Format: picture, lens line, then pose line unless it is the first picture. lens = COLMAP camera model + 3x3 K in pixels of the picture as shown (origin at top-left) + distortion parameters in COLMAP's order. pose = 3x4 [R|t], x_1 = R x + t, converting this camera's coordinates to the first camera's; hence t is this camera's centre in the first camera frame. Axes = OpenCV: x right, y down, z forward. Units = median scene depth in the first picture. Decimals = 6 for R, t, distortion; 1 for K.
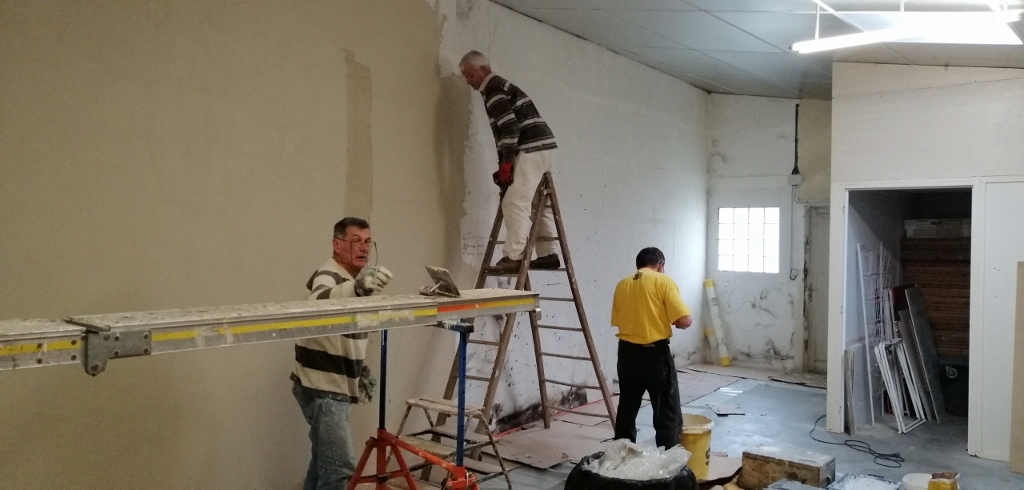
lens RADIAL K [[834.6, 0, 470.6], [0, 834.6, 237.5], [0, 0, 1]] dist [-0.026133, 0.040703]
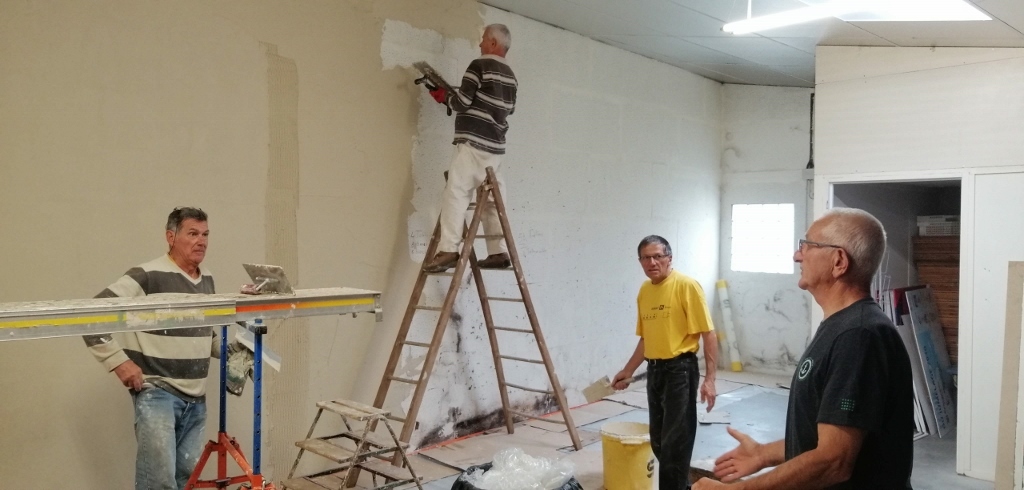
lens RADIAL K [[834.6, 0, 510.5], [0, 834.6, 239.0], [0, 0, 1]] dist [-0.026133, 0.040703]
pose [[0.995260, -0.000561, -0.097251, 0.198287], [0.000689, 0.999999, 0.001288, 0.003058], [0.097250, -0.001349, 0.995259, 0.046318]]
